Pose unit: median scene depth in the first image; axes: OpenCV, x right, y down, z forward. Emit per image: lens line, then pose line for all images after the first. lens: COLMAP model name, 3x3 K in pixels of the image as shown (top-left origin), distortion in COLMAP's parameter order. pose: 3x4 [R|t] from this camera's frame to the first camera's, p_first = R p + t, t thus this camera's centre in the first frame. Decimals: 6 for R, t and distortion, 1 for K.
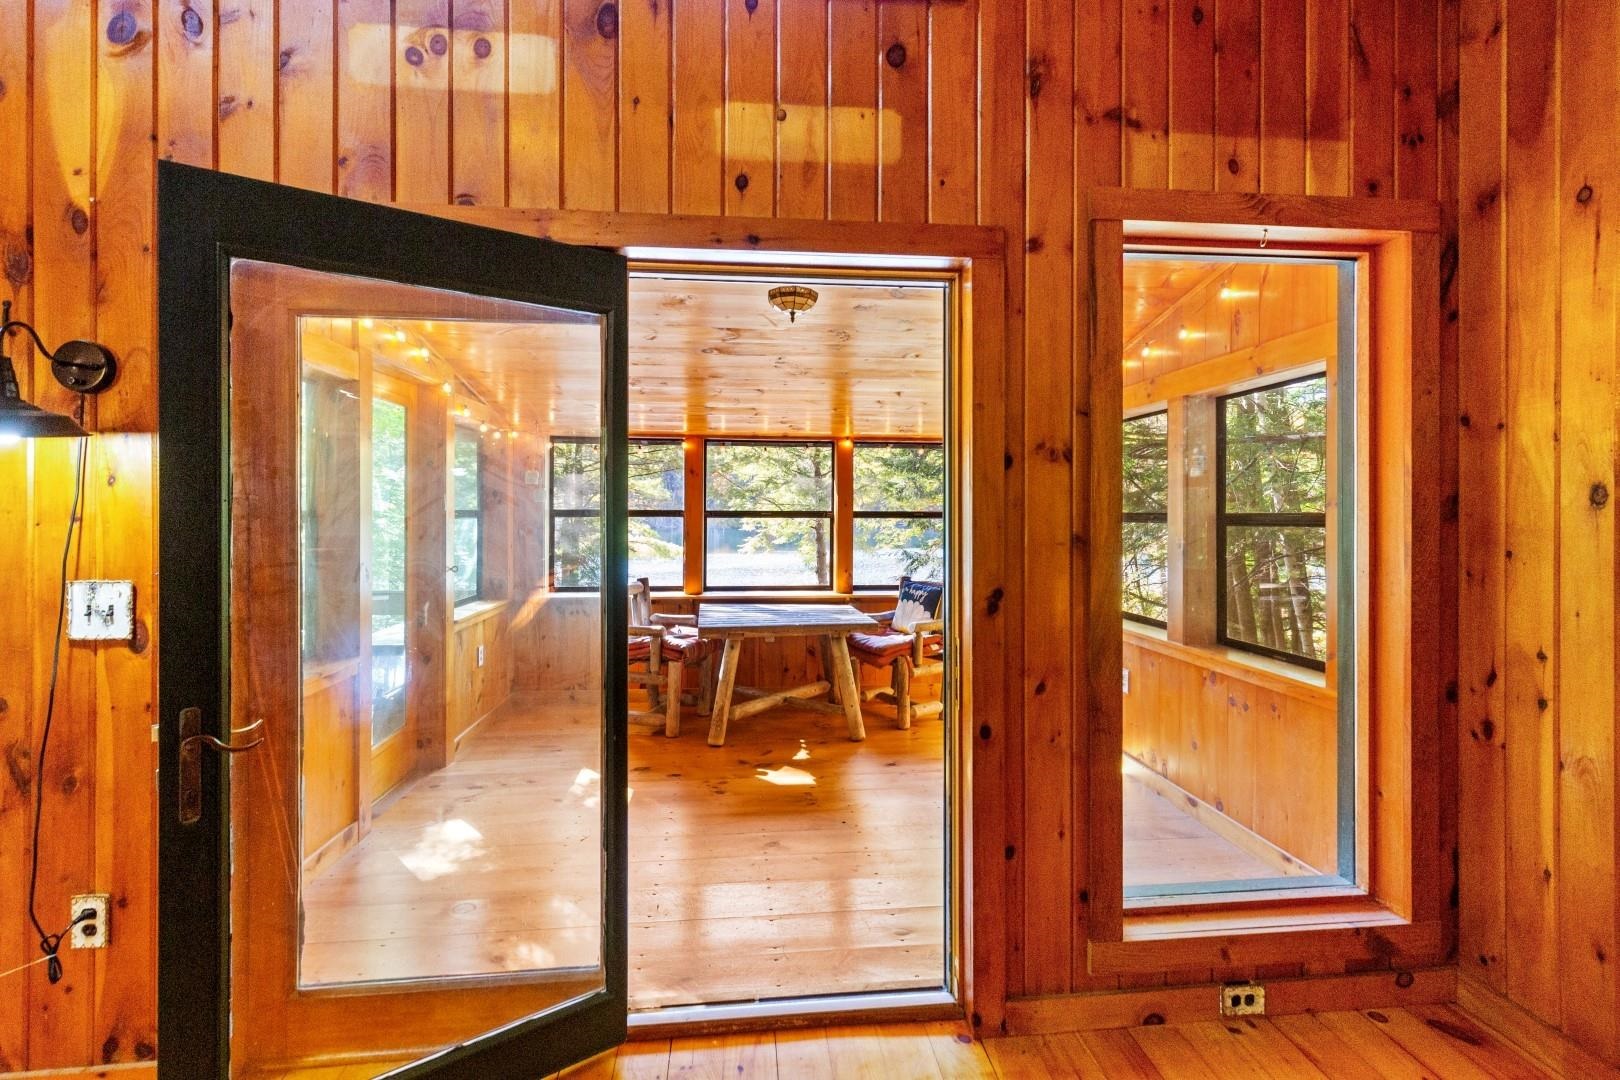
lens RADIAL K [[736.5, 0, 811.9], [0, 736.5, 531.0], [0, 0, 1]] dist [0.001904, 0.000155]
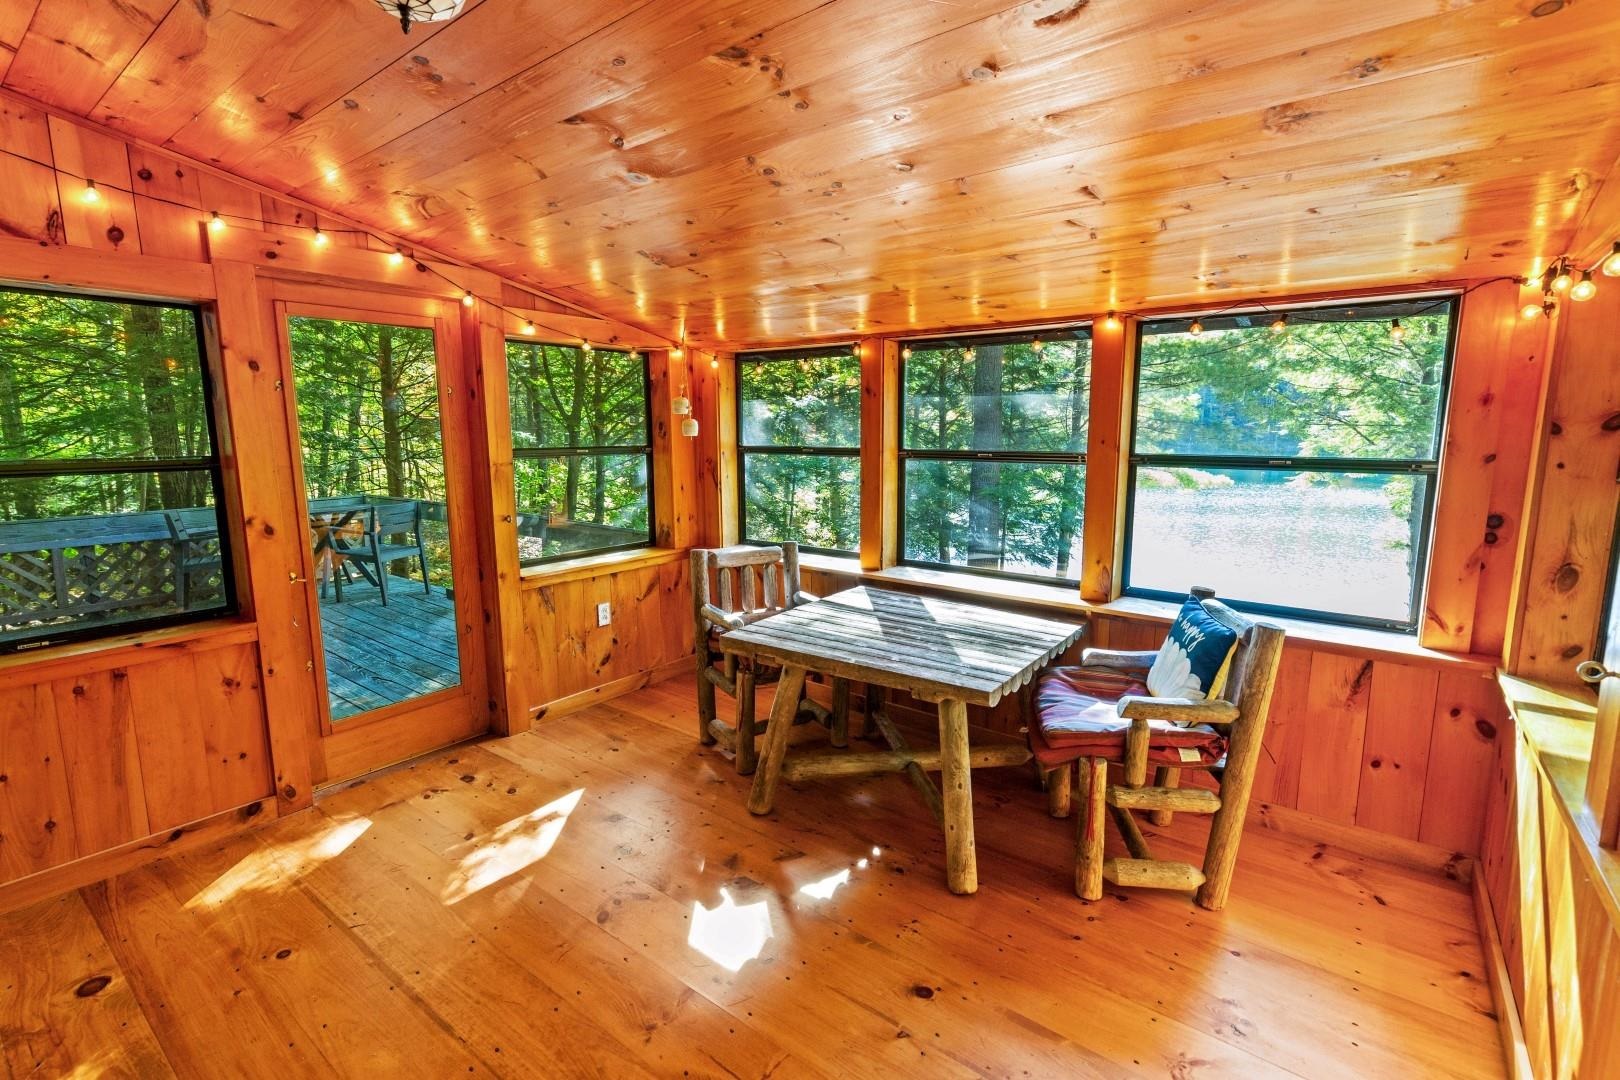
lens RADIAL K [[731.9, 0, 810.0], [0, 731.9, 540.0], [0, 0, 1]] dist [0.018262, 0.000215]
pose [[0.733558, 0.102199, -0.671899, 0.308039], [-0.017122, 0.991094, 0.132057, -0.037184], [0.679412, -0.085368, 0.728775, 0.541922]]
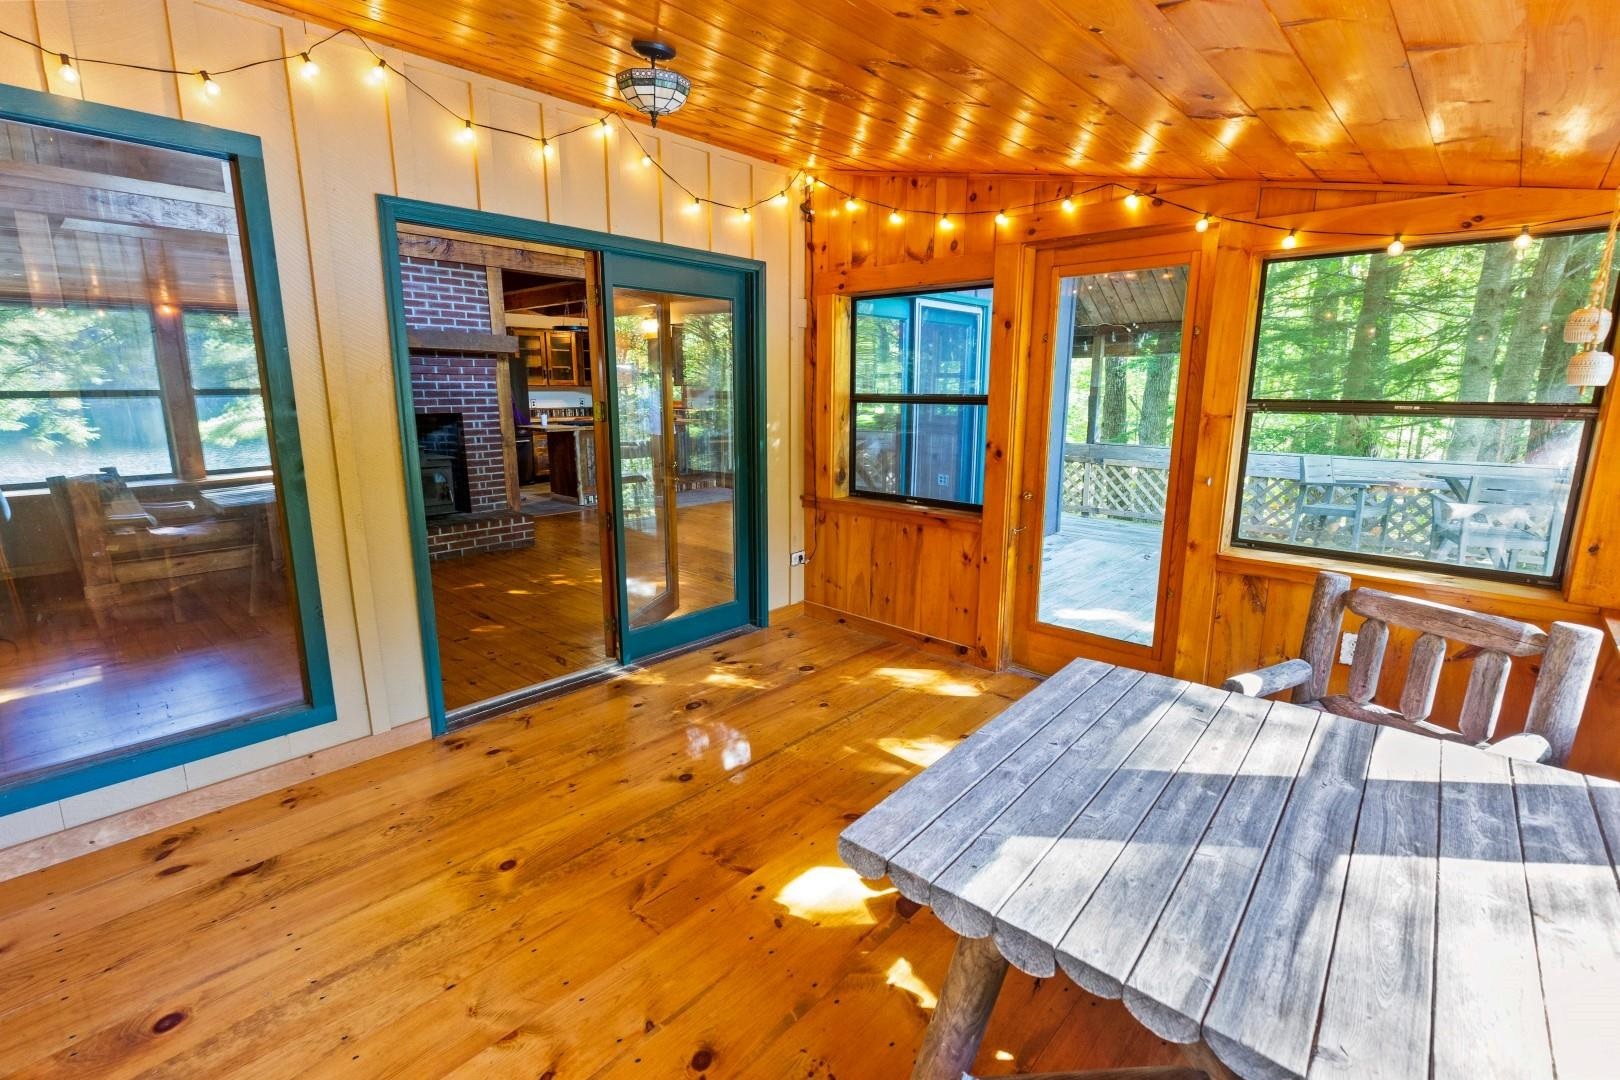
lens RADIAL K [[746.1, 0, 813.4], [0, 746.1, 534.1], [0, 0, 1]] dist [0.001661, 0.000024]
pose [[-0.740997, 0.132343, -0.658338, 0.256660], [-0.023132, 0.974774, 0.221992, -0.044480], [0.671110, 0.179724, -0.719243, 1.120920]]
